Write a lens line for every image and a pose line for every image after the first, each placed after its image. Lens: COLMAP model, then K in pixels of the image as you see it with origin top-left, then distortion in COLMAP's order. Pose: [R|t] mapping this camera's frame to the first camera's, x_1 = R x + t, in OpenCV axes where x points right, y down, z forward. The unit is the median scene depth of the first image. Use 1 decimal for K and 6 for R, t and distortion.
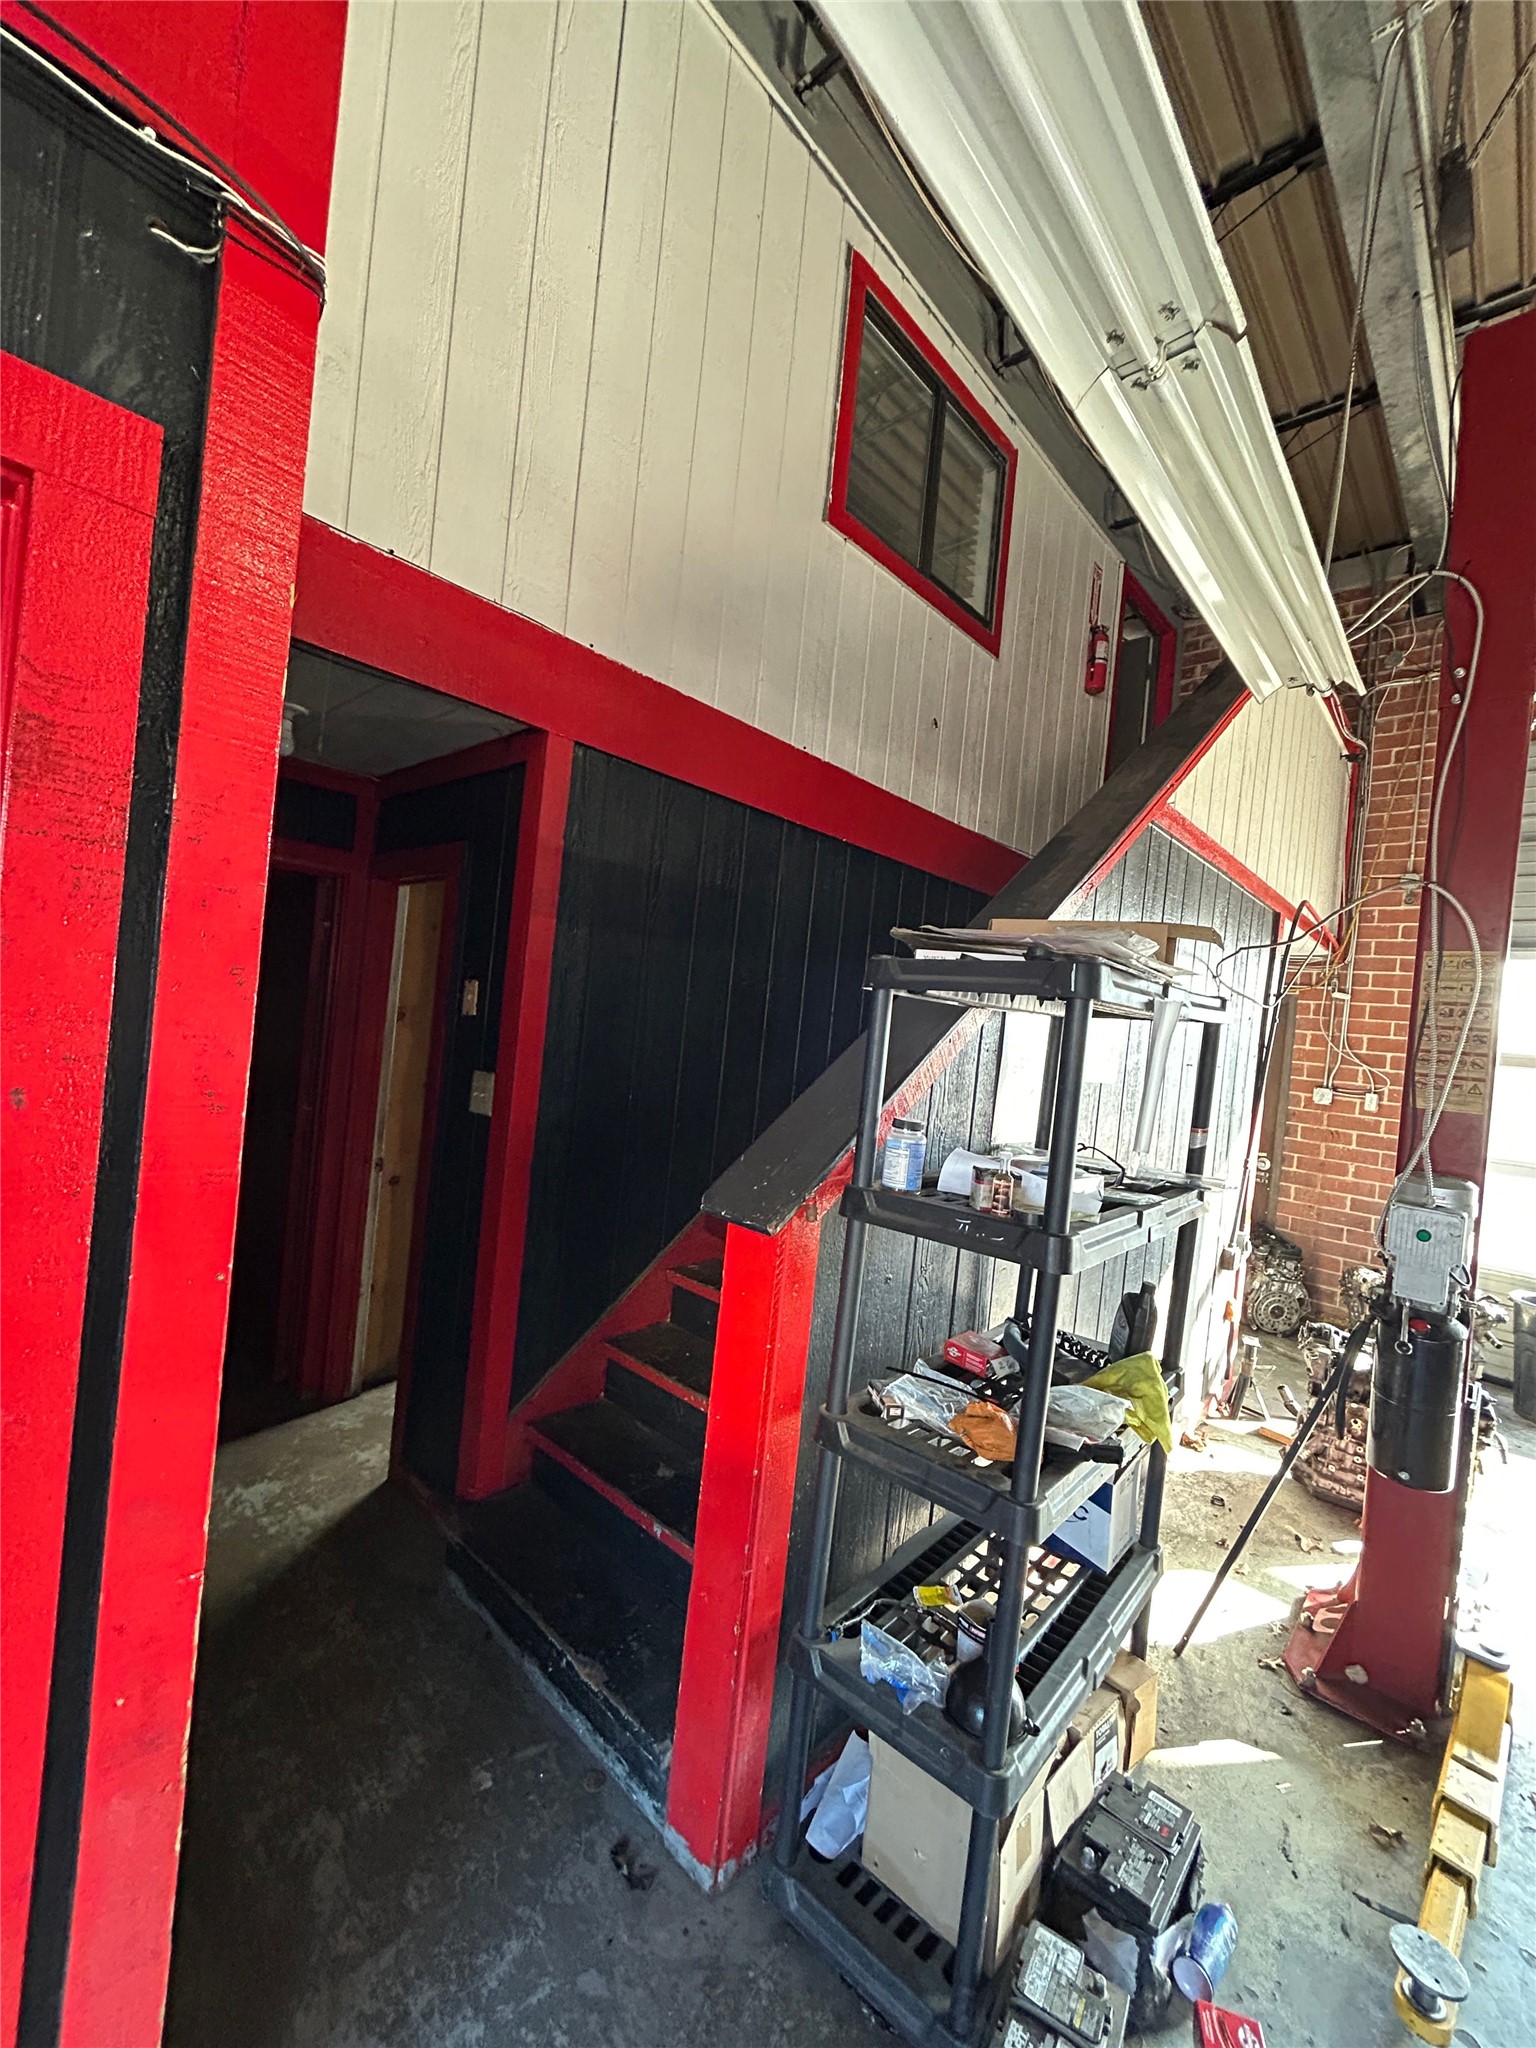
lens RADIAL K [[823.8, 0, 775.1], [0, 823.8, 1019.8], [0, 0, 1]] dist [0.001133, 0.000202]
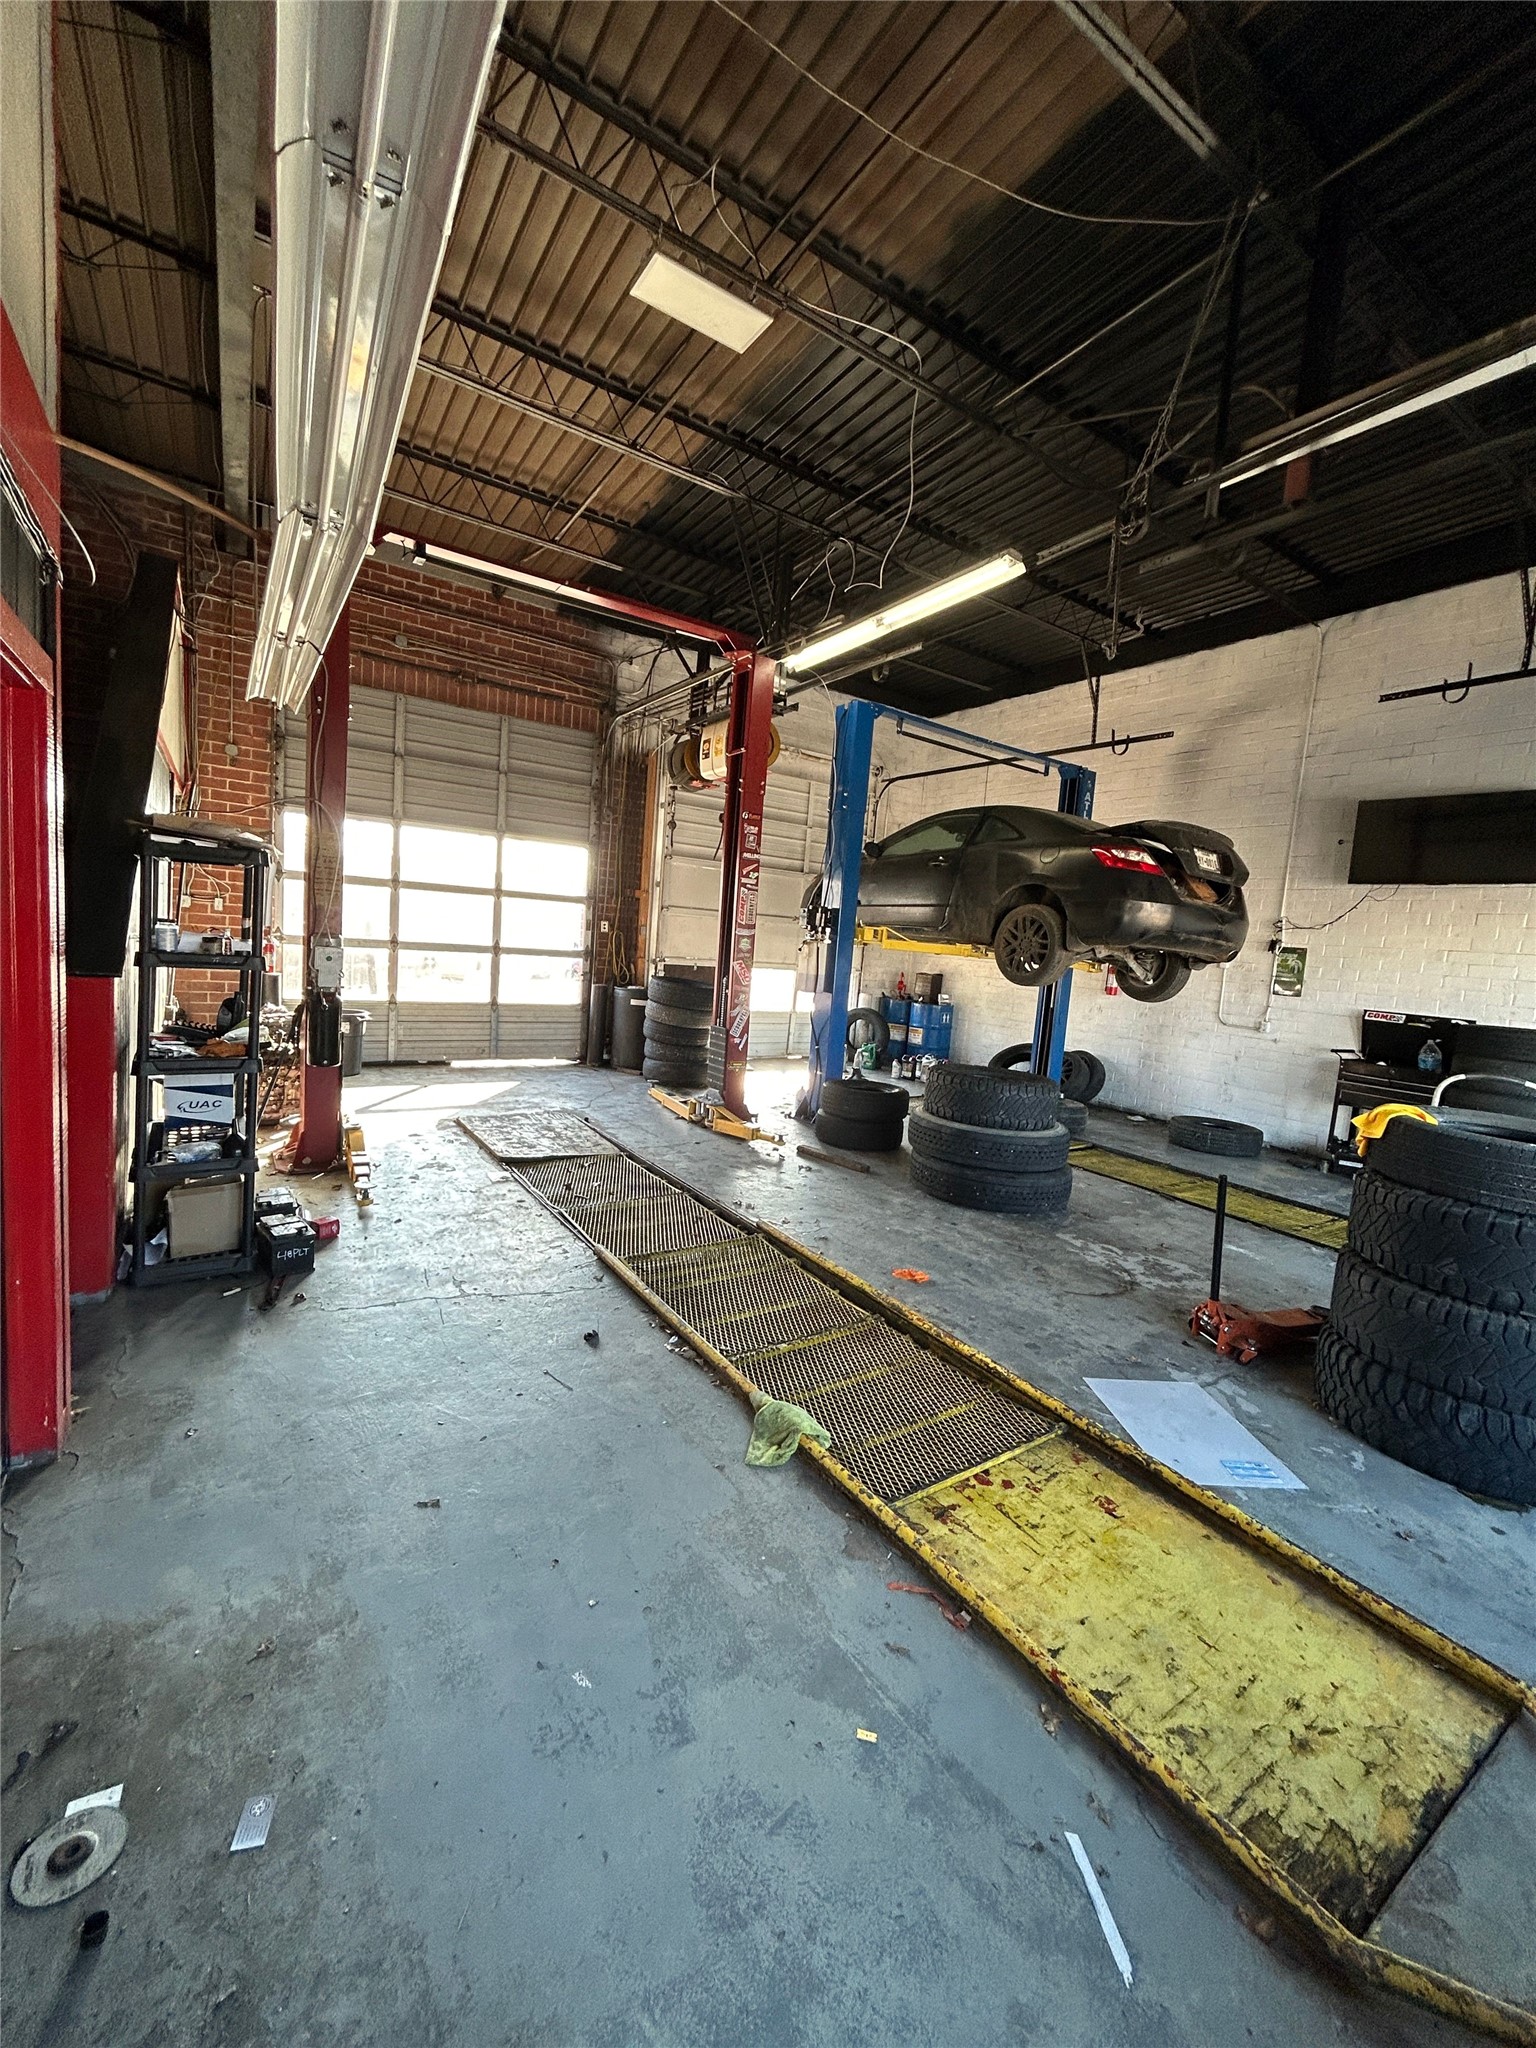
lens RADIAL K [[823.8, 0, 775.1], [0, 823.8, 1019.8], [0, 0, 1]] dist [0.001133, 0.000202]
pose [[0.254602, -0.179691, 0.950205, -0.531638], [-0.050666, 0.978757, 0.198666, -0.046318], [-0.965718, -0.098724, 0.240089, -0.375158]]
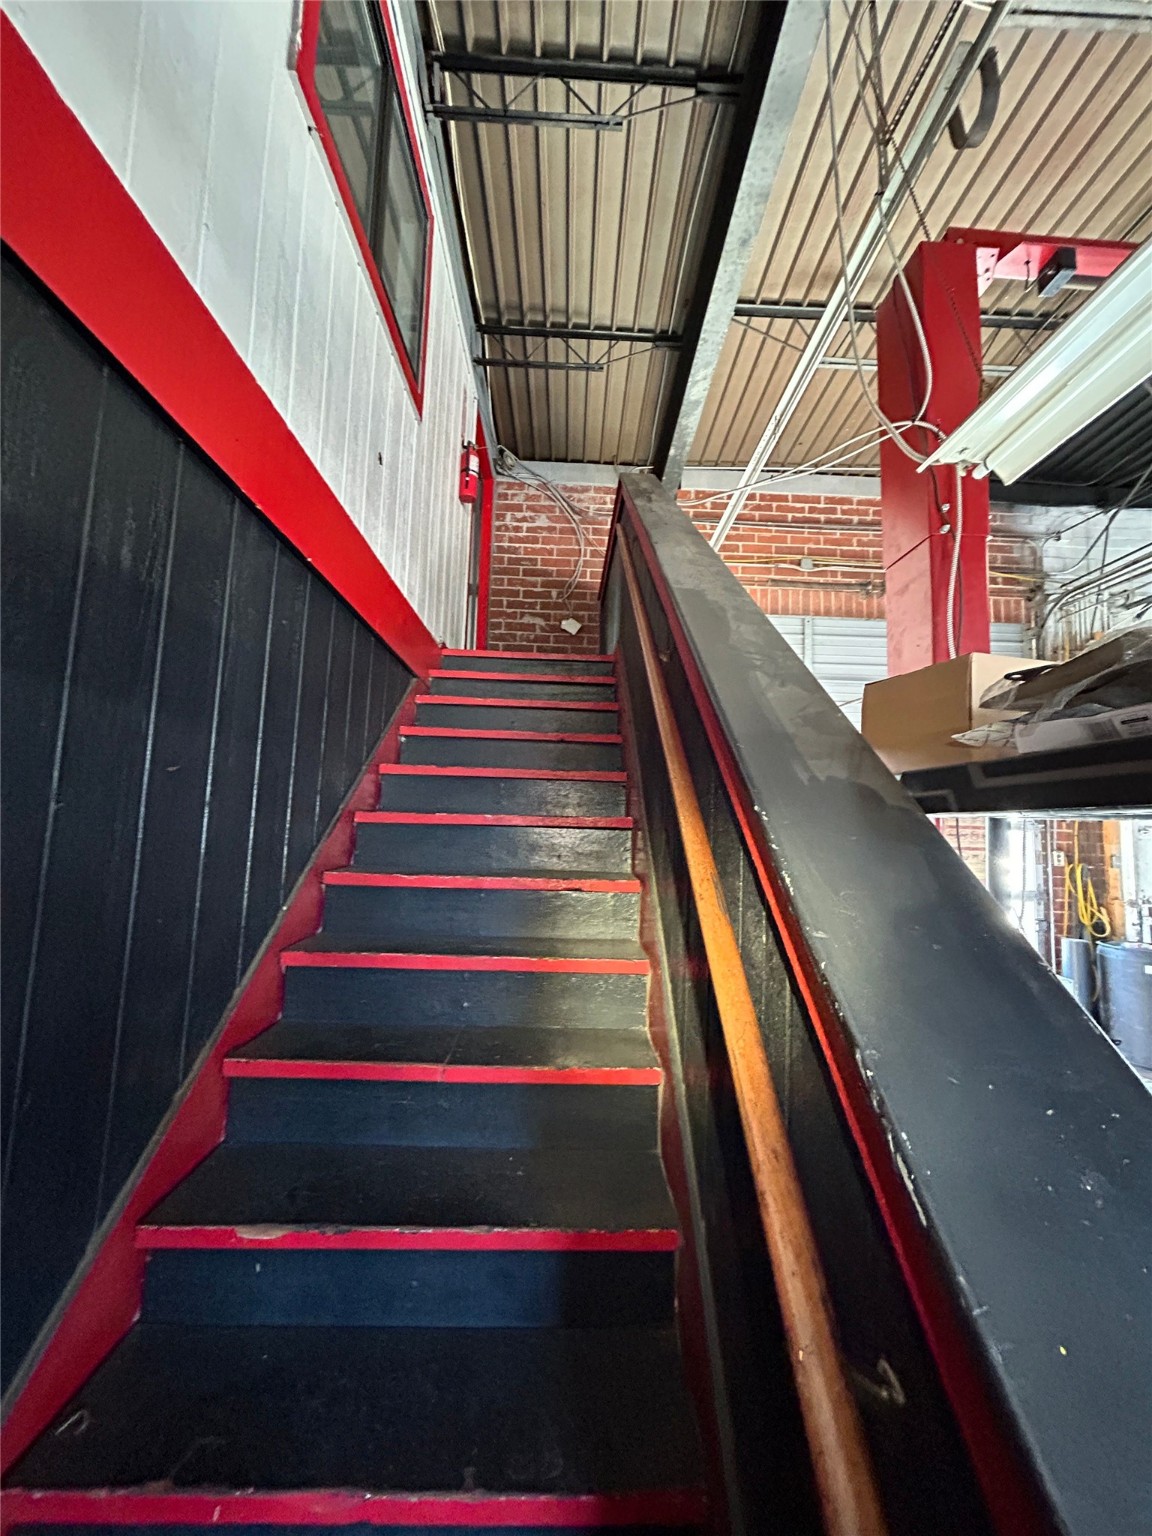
lens RADIAL K [[607.2, 0, 576.0], [0, 607.2, 768.0], [0, 0, 1]] dist [-0.011522, -0.000020]
pose [[0.717588, -0.011378, 0.696375, -0.082360], [0.037811, 0.999028, -0.022639, -0.025726], [-0.695441, 0.042576, 0.717321, 0.403540]]
